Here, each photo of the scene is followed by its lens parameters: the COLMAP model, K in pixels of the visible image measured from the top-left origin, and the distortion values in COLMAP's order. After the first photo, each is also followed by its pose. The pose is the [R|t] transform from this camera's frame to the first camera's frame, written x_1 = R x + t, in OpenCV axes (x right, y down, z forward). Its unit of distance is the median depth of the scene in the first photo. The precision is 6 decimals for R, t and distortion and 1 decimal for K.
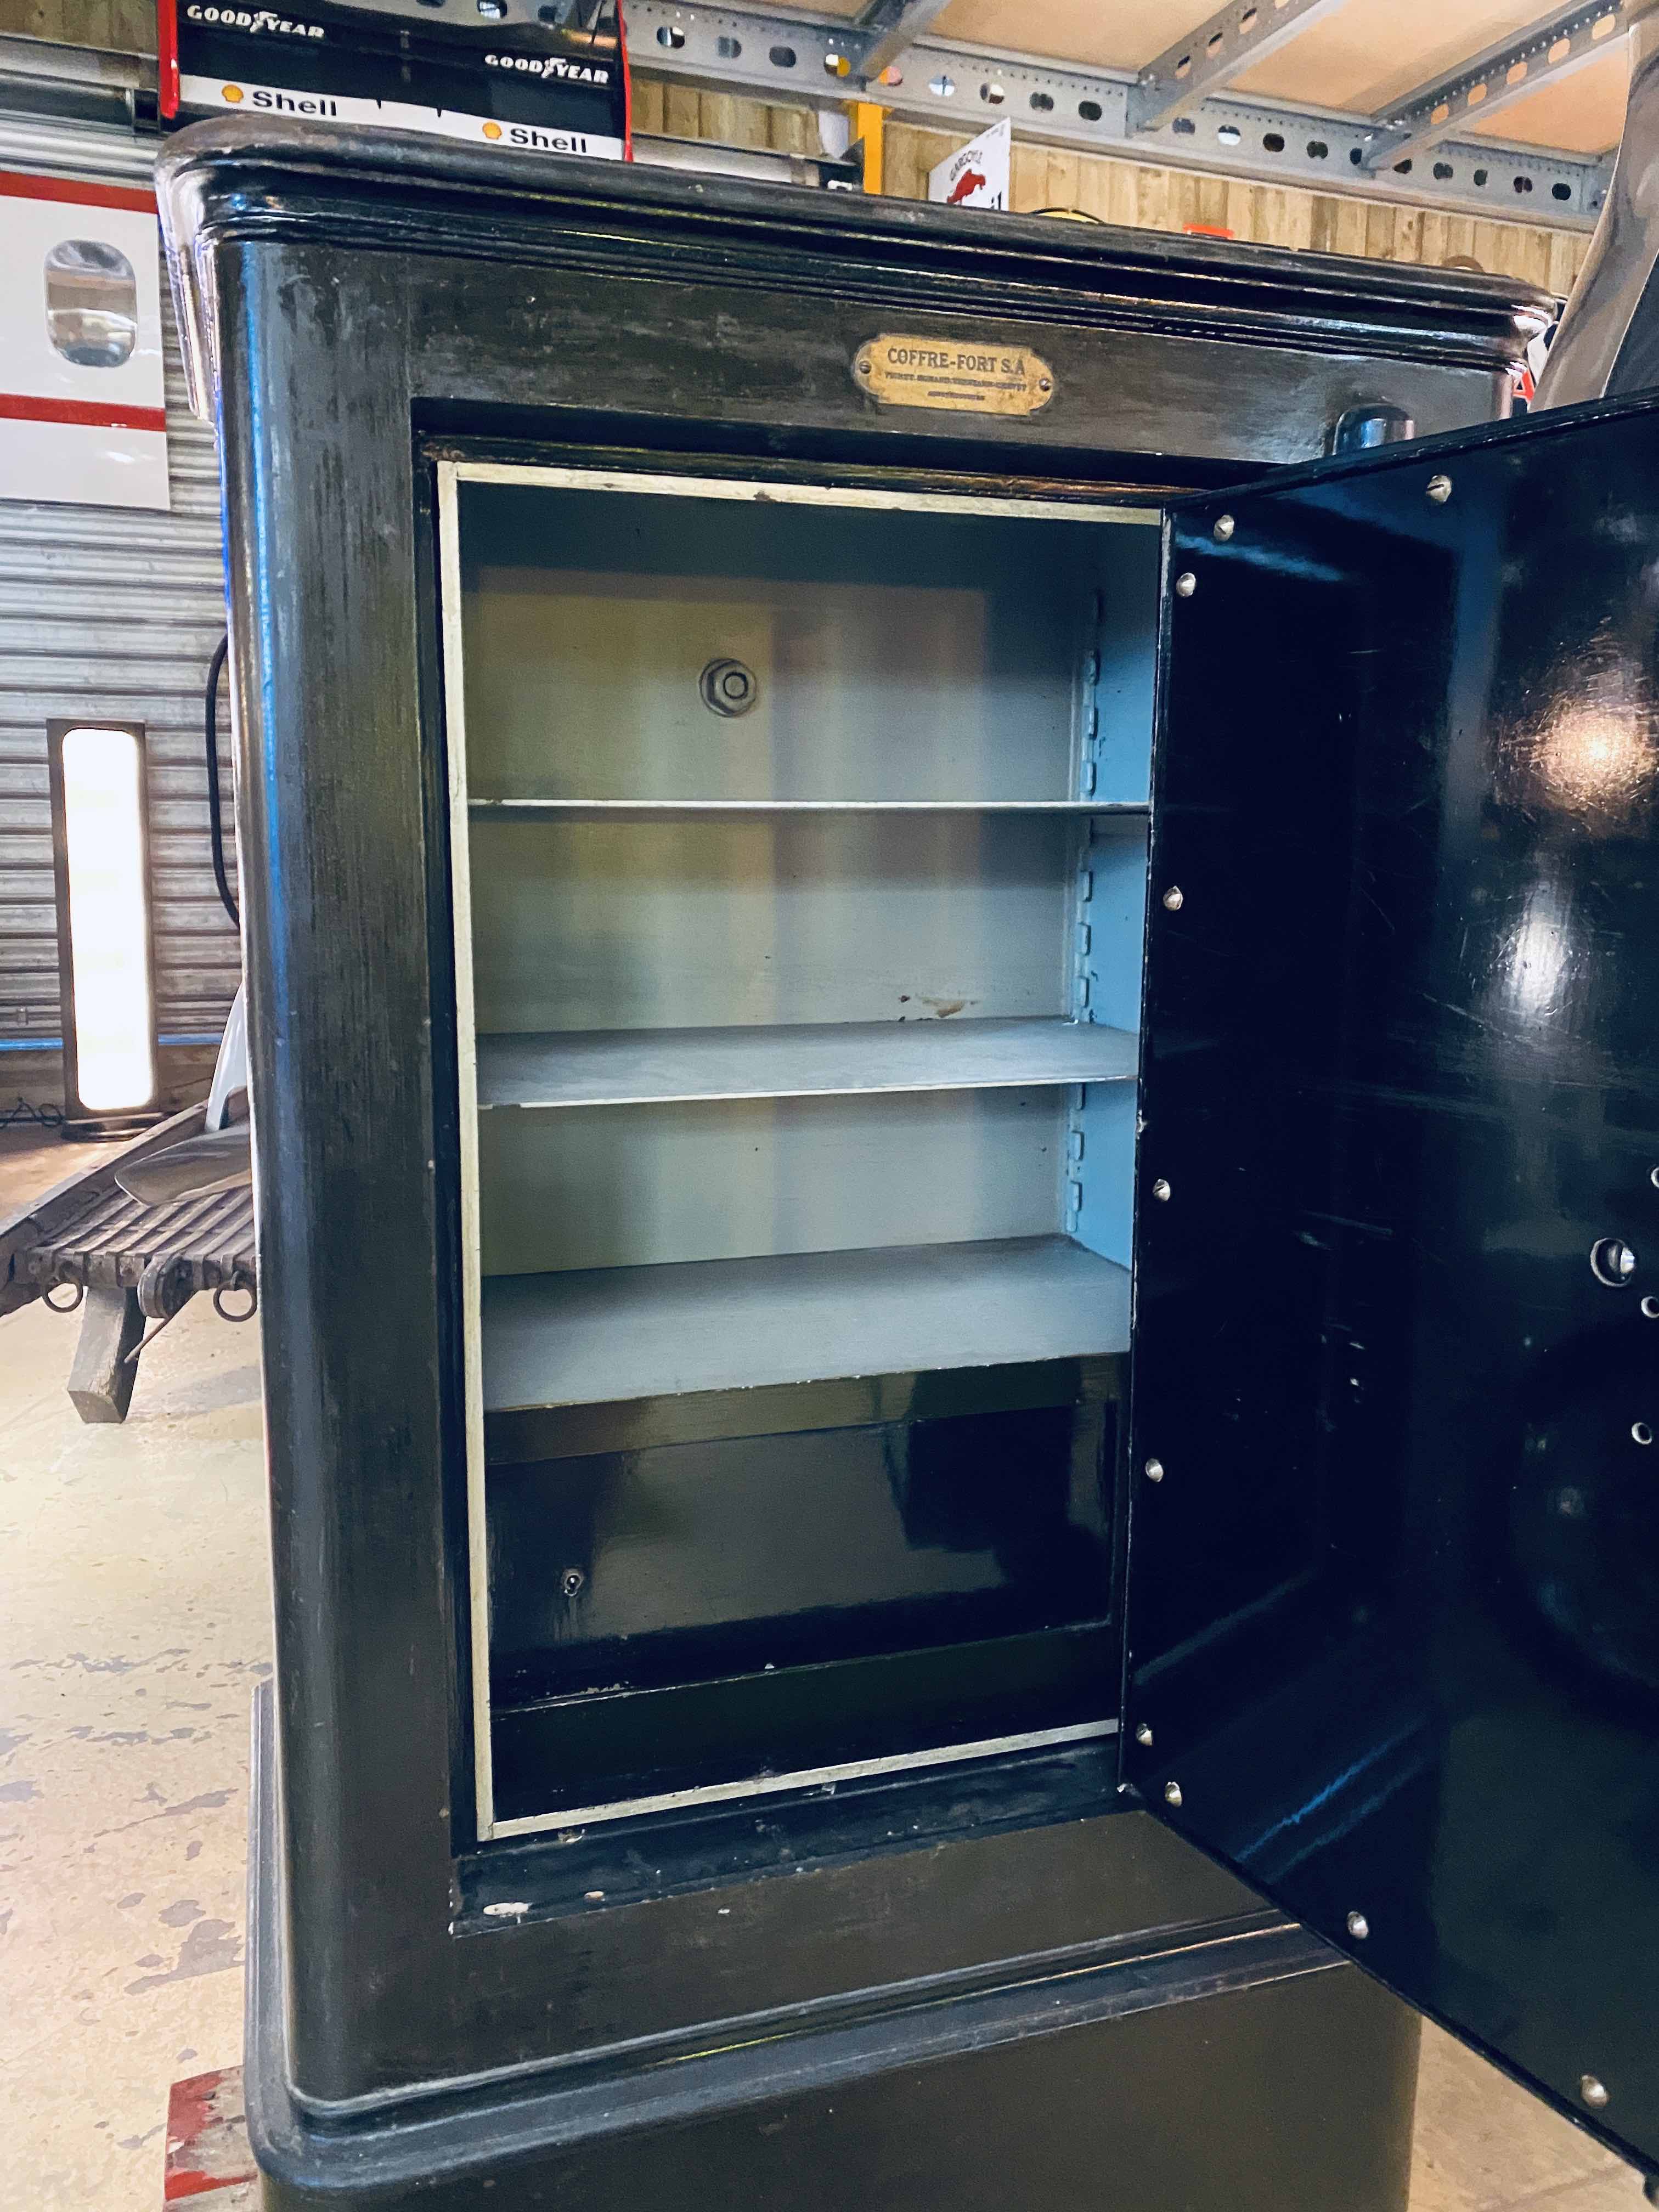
lens RADIAL K [[1693.5, 0, 831.4], [0, 1693.5, 1095.9], [0, 0, 1]] dist [0.007769, 0.000286]
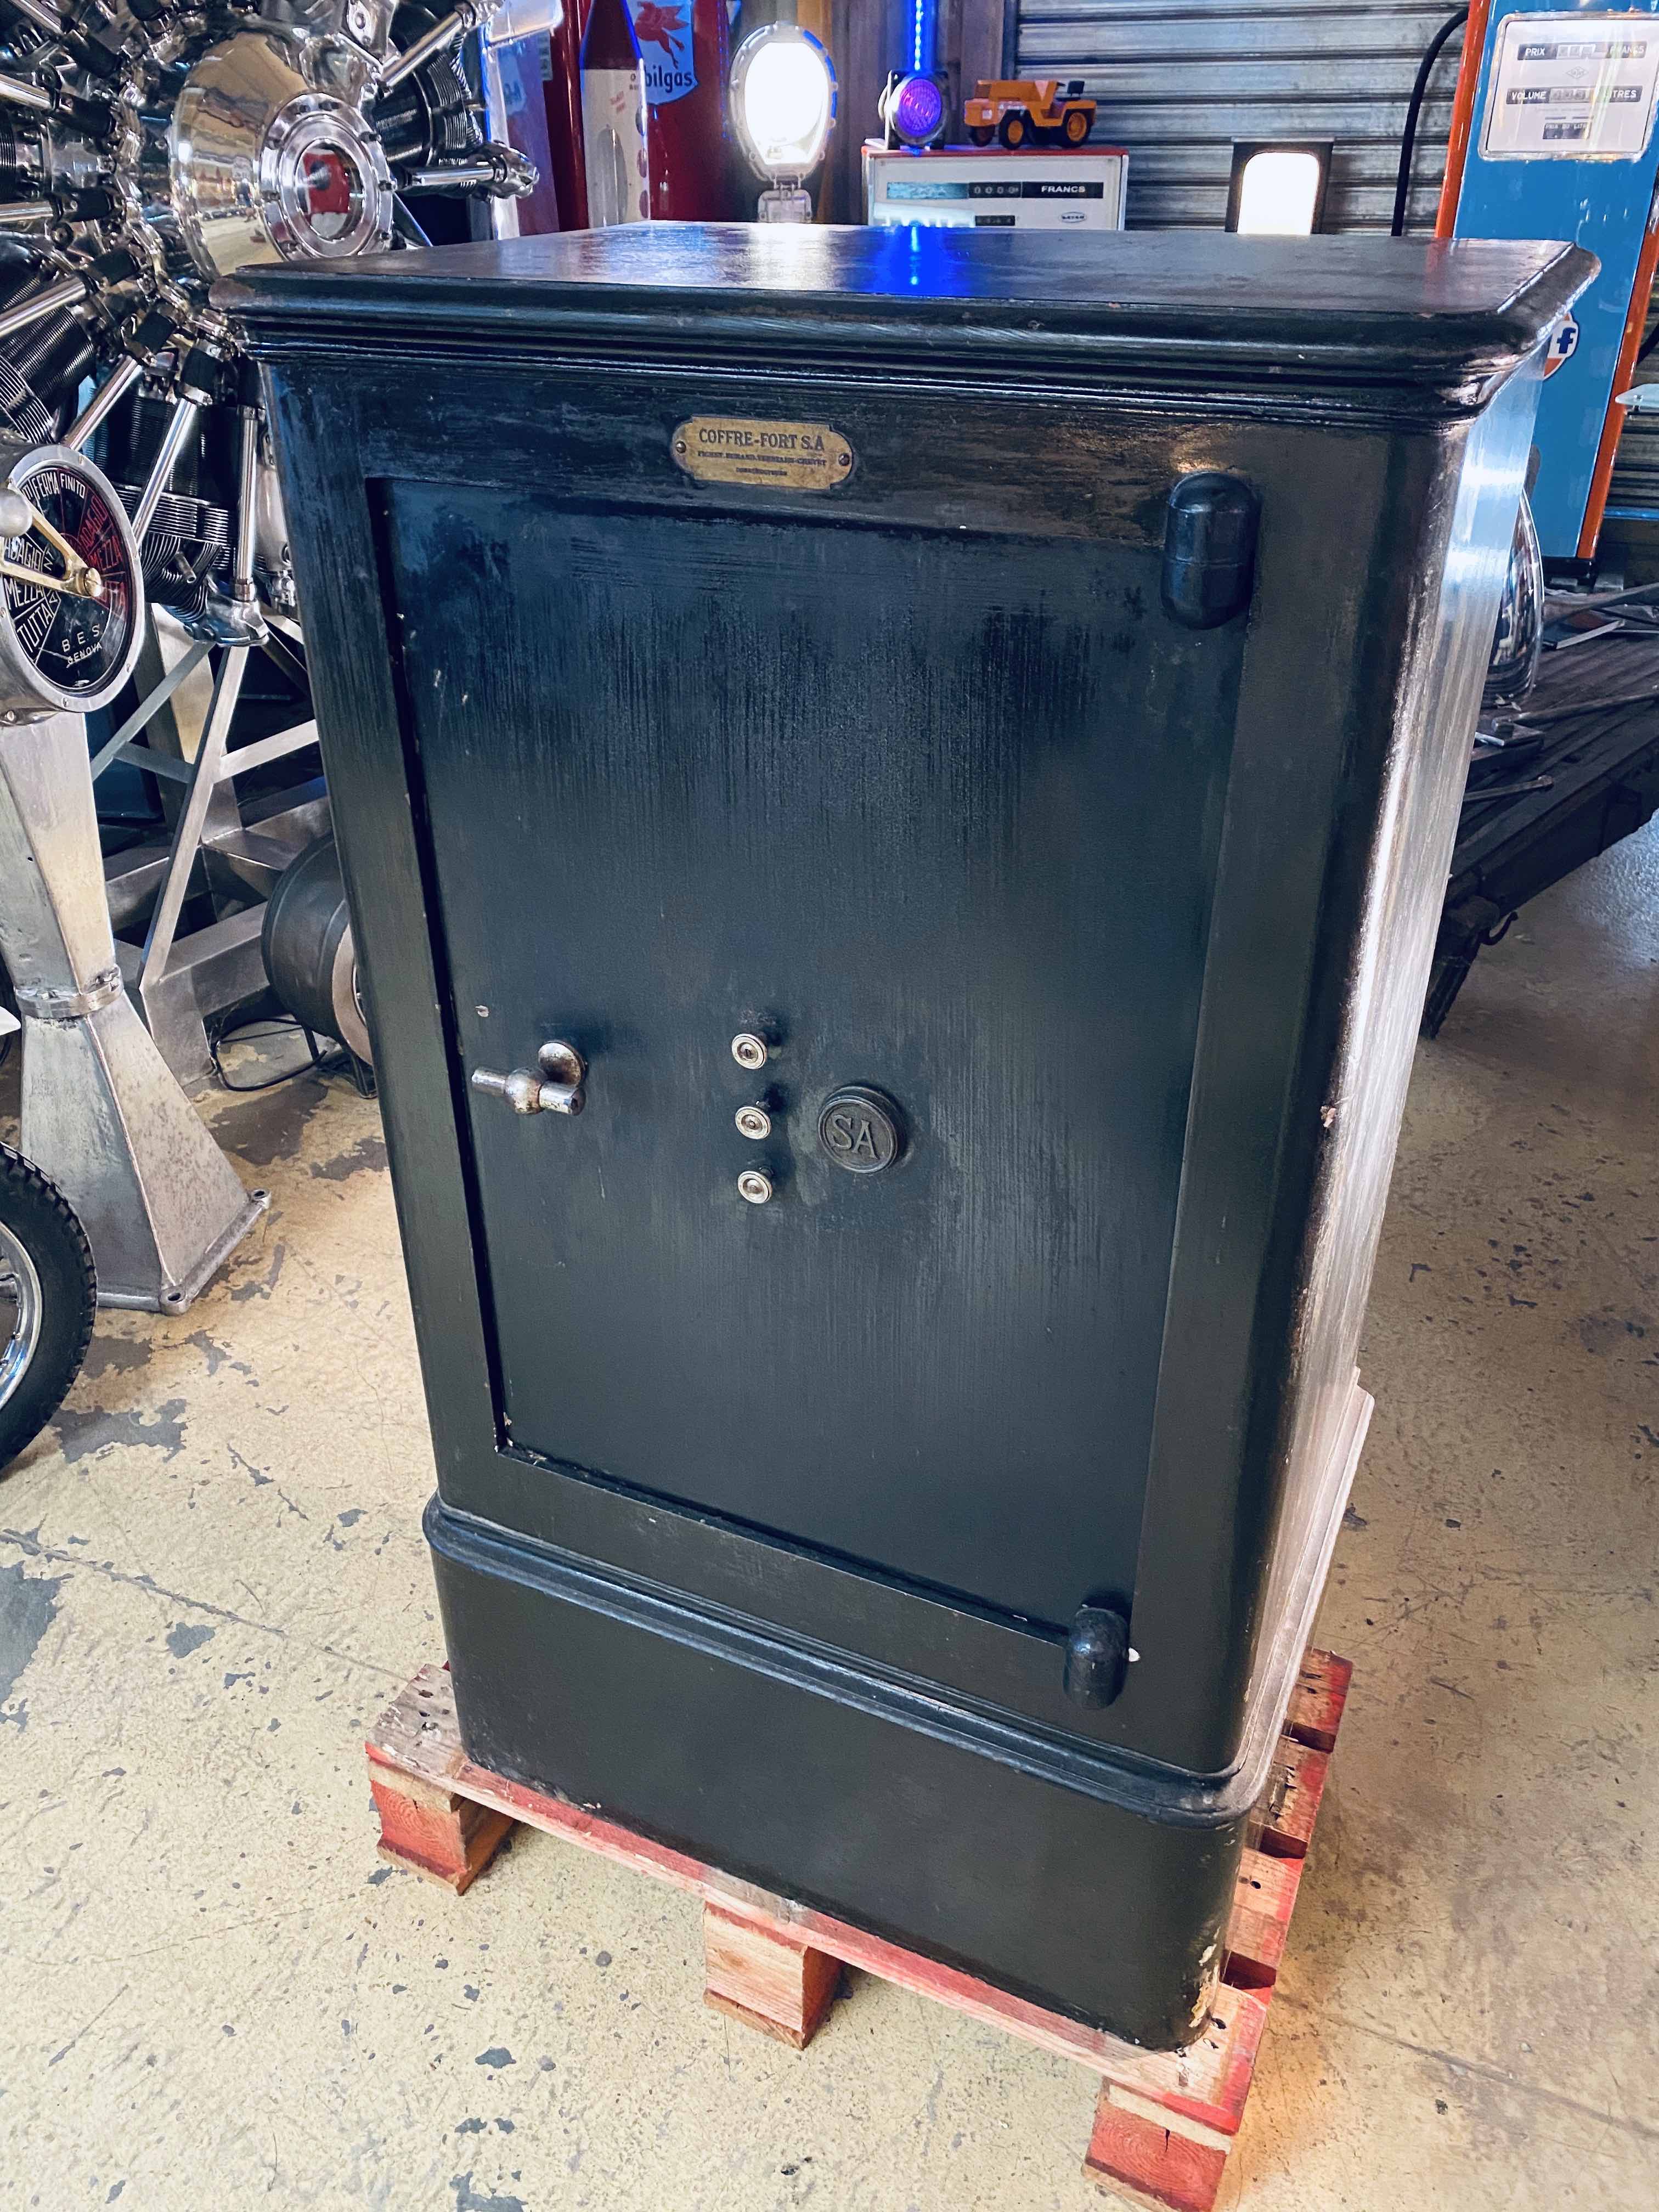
lens RADIAL K [[1693.5, 0, 822.9], [0, 1693.5, 1106.5], [0, 0, 1]] dist [0.007769, 0.000286]
pose [[0.734926, 0.330342, -0.592249, 0.794055], [-0.100921, 0.916885, 0.386182, -0.424764], [0.670596, -0.224045, 0.707181, 0.168291]]
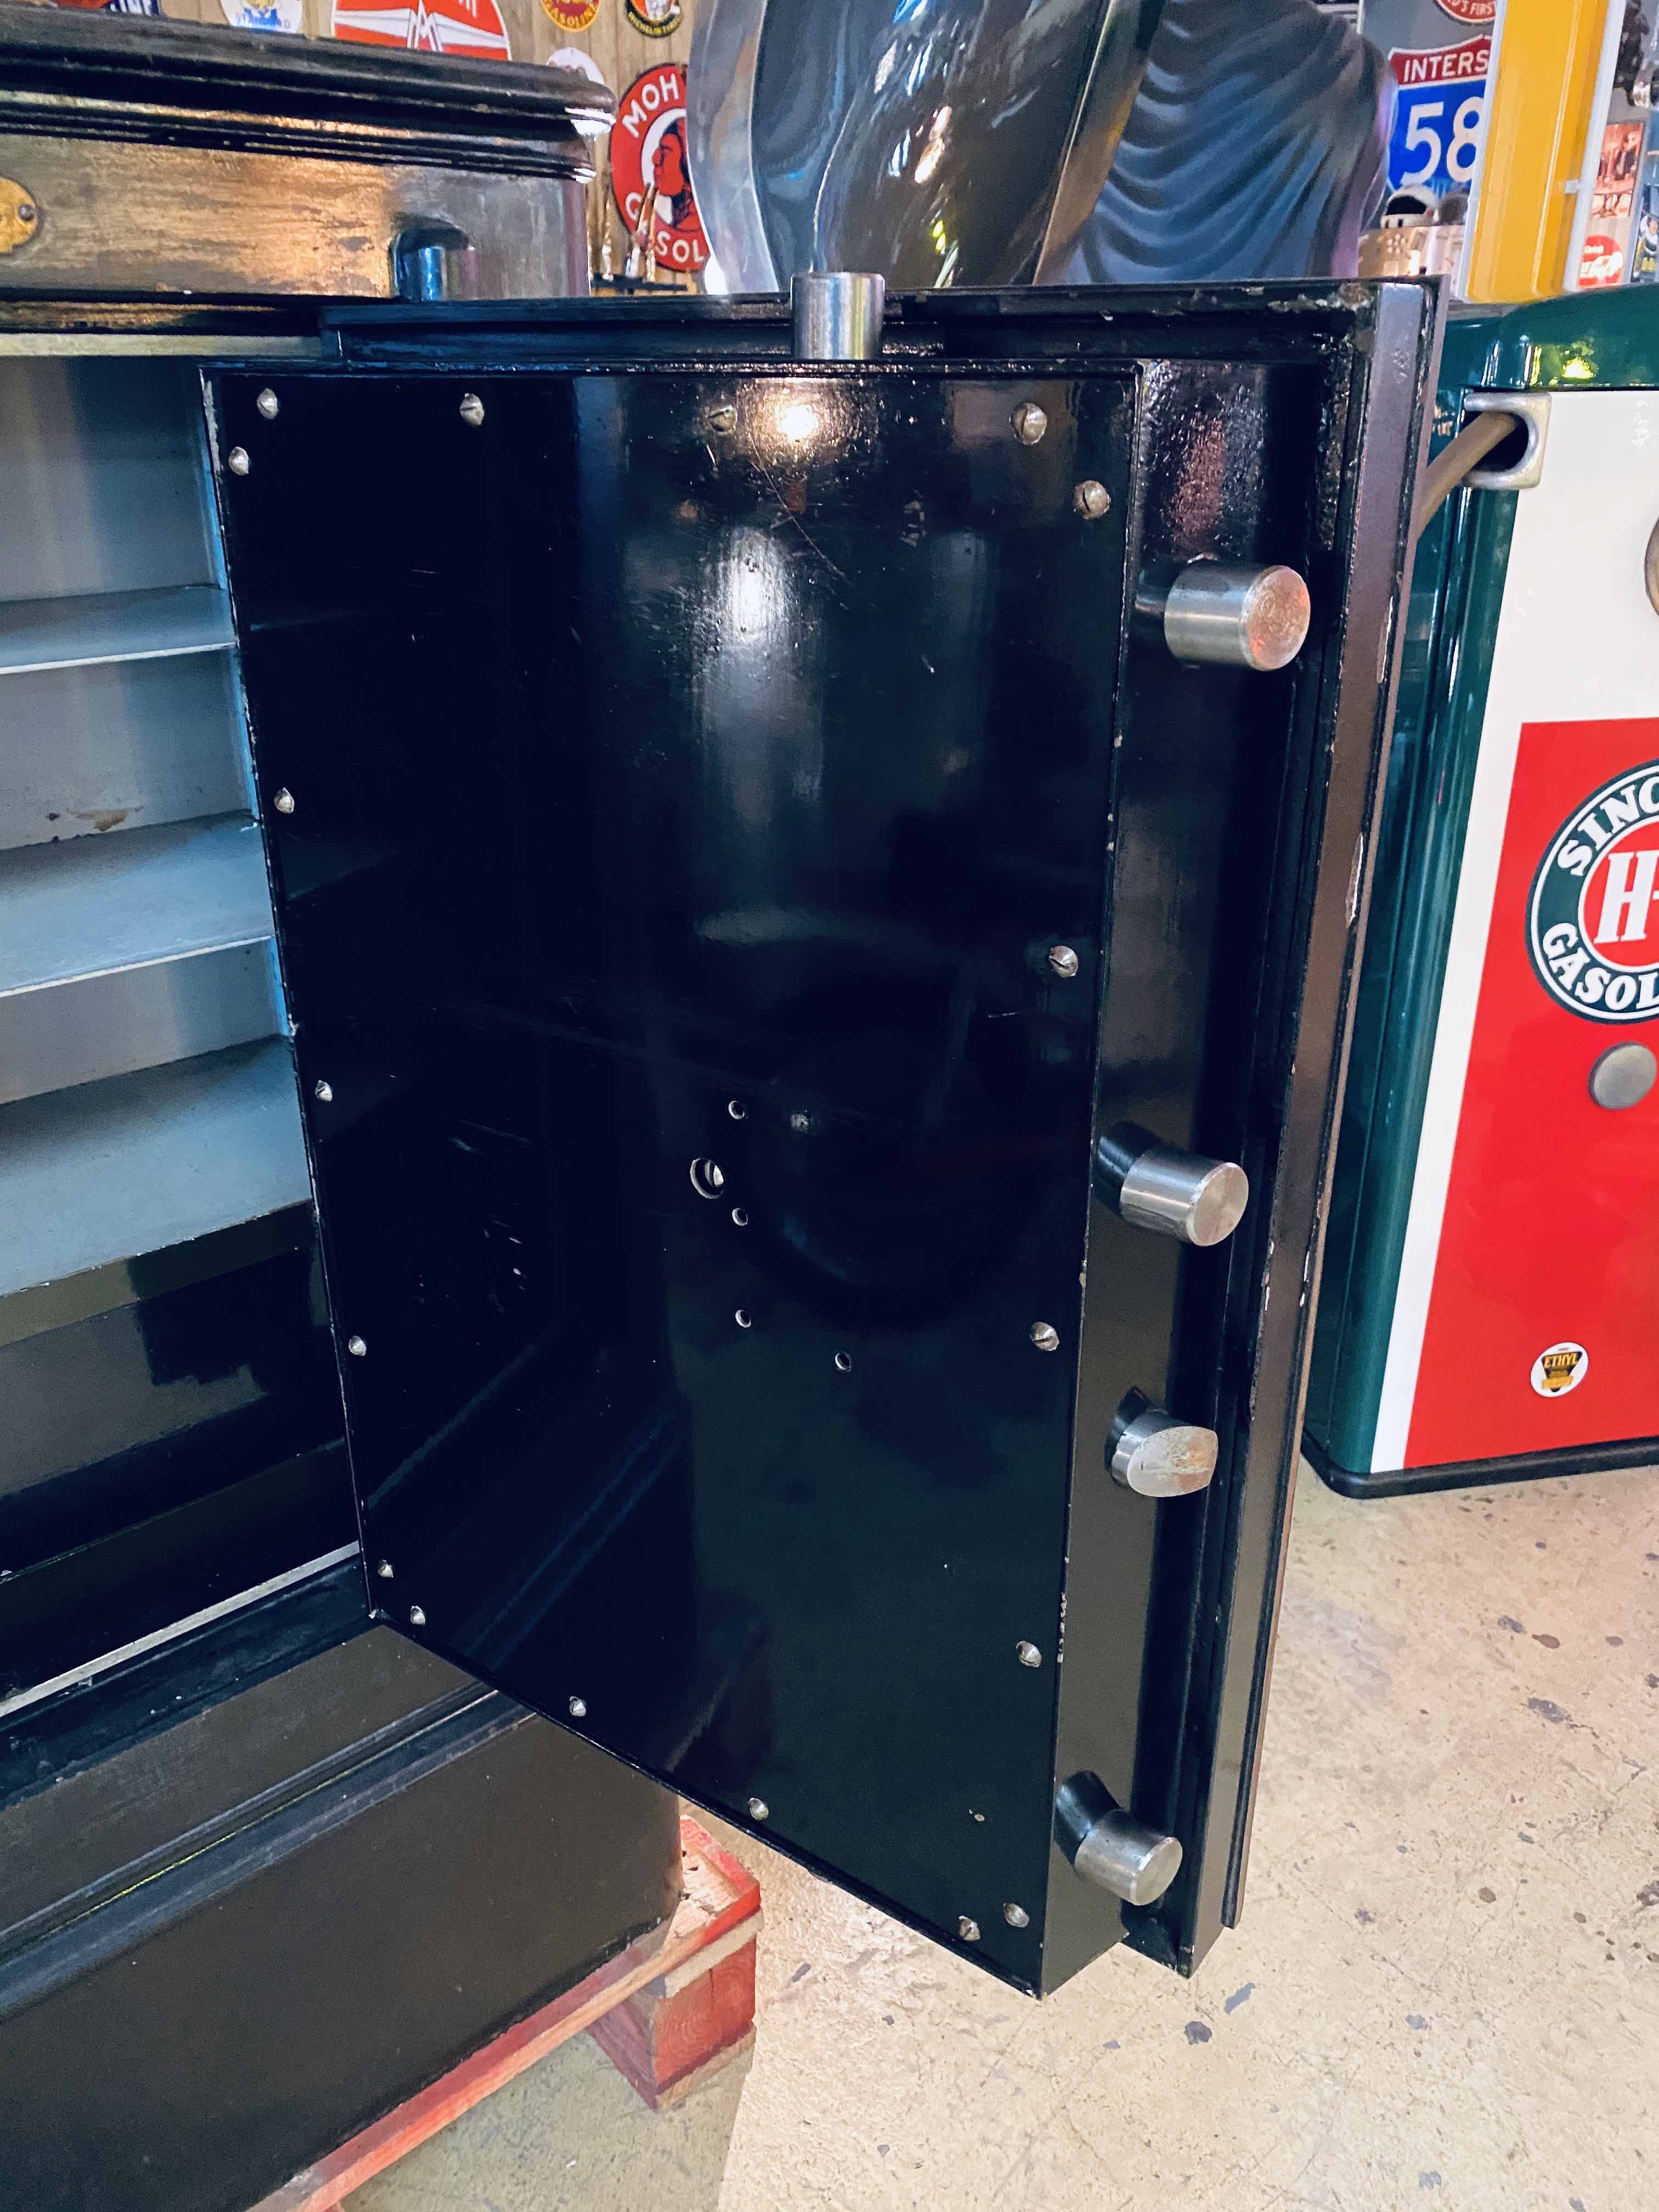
lens RADIAL K [[1693.5, 0, 825.4], [0, 1693.5, 1108.2], [0, 0, 1]] dist [0.007769, 0.000286]
pose [[0.920134, -0.164132, 0.355548, 0.111117], [0.069688, 0.962064, 0.263772, -0.174855], [-0.385353, -0.217928, 0.896666, -0.006300]]
